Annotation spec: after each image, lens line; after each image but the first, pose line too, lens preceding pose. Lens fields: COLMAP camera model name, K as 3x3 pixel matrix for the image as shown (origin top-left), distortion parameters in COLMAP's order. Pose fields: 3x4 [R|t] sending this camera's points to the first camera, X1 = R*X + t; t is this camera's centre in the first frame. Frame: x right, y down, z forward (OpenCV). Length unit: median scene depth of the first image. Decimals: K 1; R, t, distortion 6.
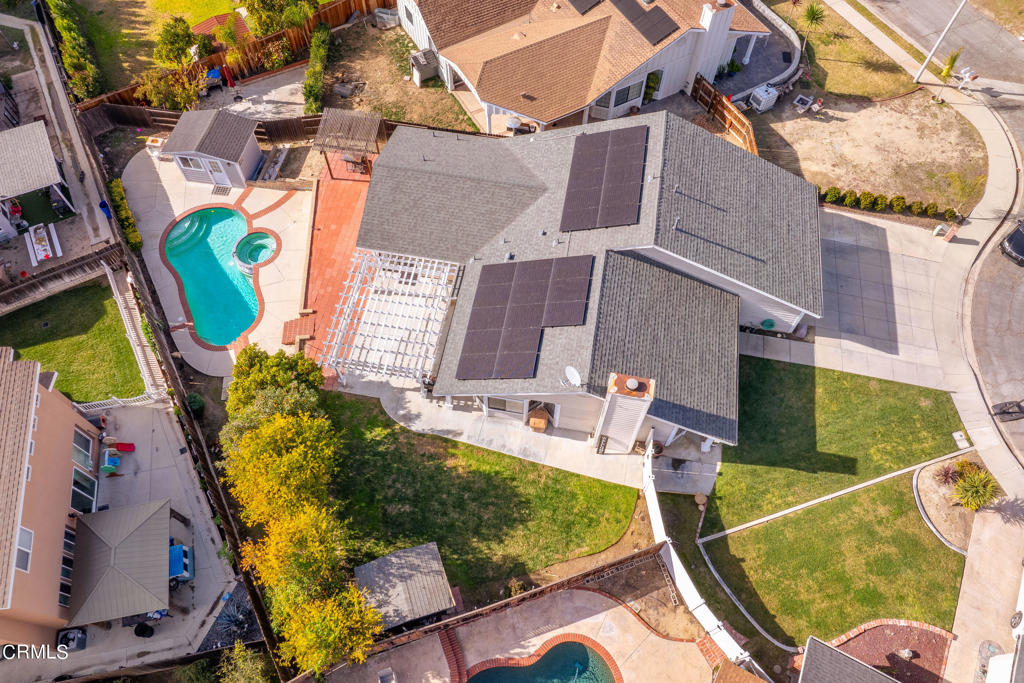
lens RADIAL K [[719.8, 0, 519.6], [0, 719.8, 339.0], [0, 0, 1]] dist [-0.036107, -0.001650]
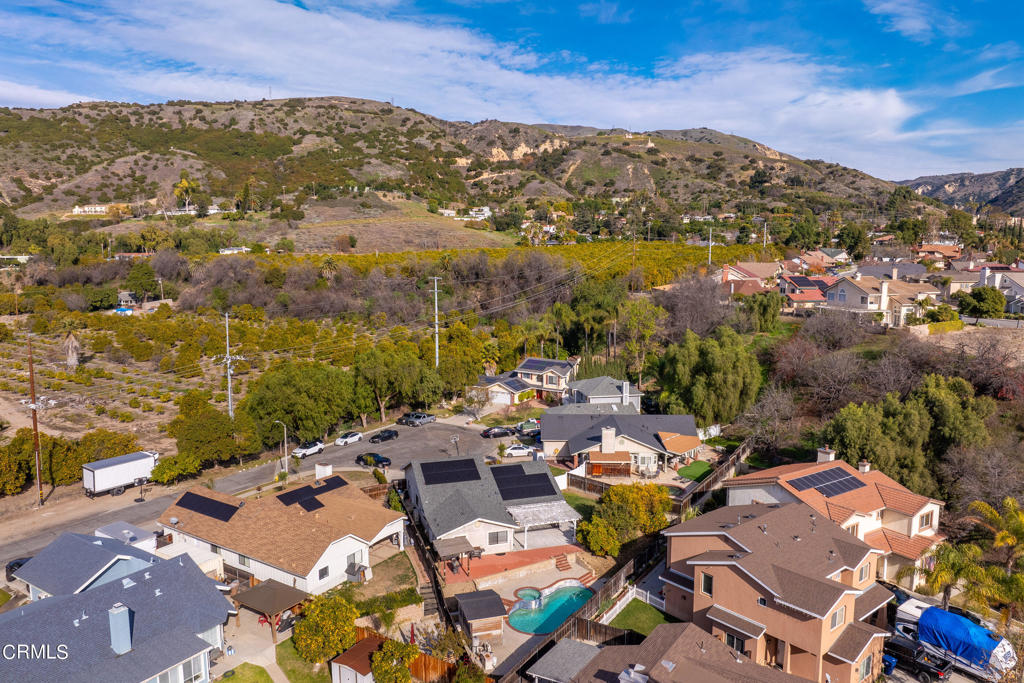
lens RADIAL K [[719.8, 0, 519.6], [0, 719.8, 339.0], [0, 0, 1]] dist [-0.036107, -0.001650]
pose [[-0.467836, -0.129428, 0.874287, -1.905447], [0.768184, 0.429637, 0.474663, -1.301574], [-0.437061, 0.893678, -0.101576, 0.733195]]
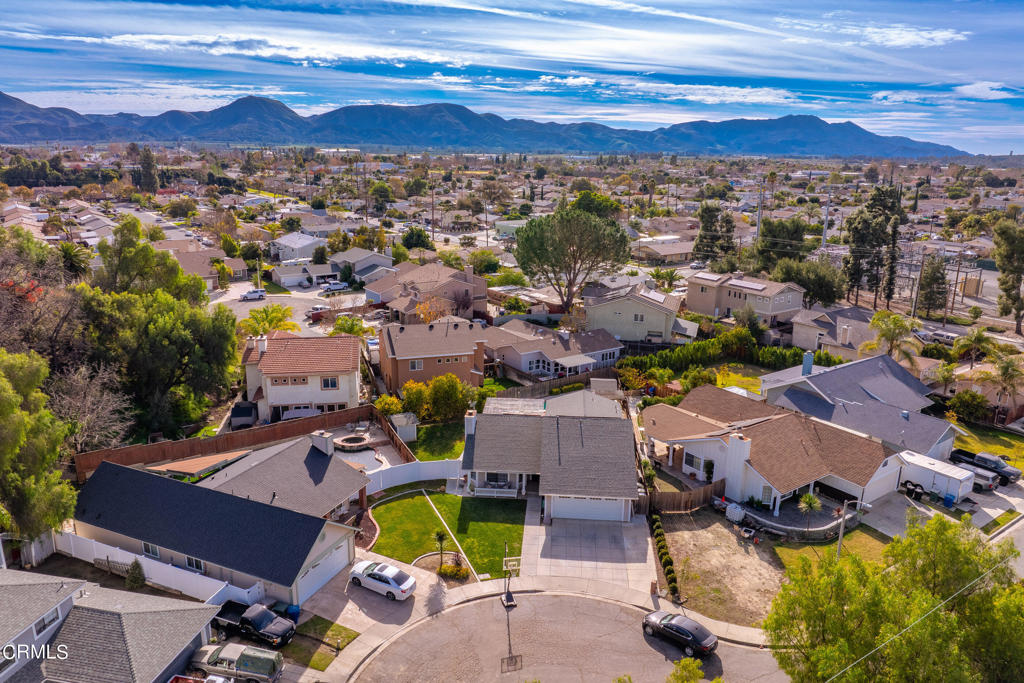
lens RADIAL K [[719.8, 0, 519.6], [0, 719.8, 339.0], [0, 0, 1]] dist [-0.036107, -0.001650]
pose [[0.103404, 0.239627, -0.965343, 1.950613], [-0.875855, 0.481885, 0.025799, -0.208158], [0.471366, 0.842832, 0.259707, 0.185759]]
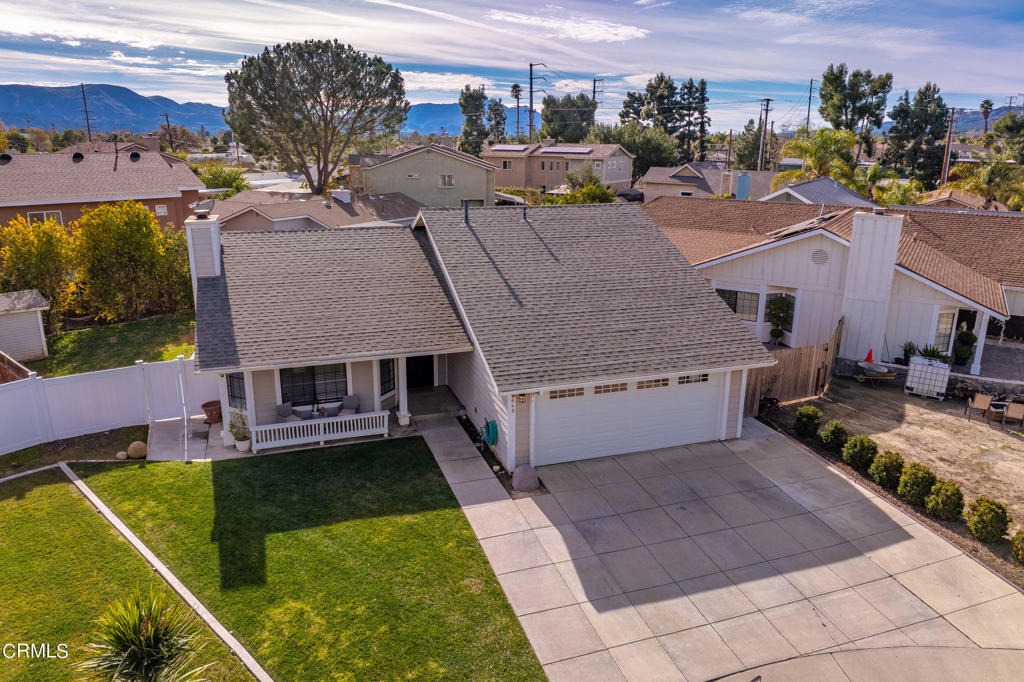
lens RADIAL K [[719.8, 0, 519.6], [0, 719.8, 338.5], [0, 0, 1]] dist [-0.036107, -0.001650]
pose [[0.489933, 0.222501, -0.842887, 0.824282], [-0.761477, 0.579938, -0.289524, 0.083495], [0.424403, 0.783687, 0.453561, 0.707555]]
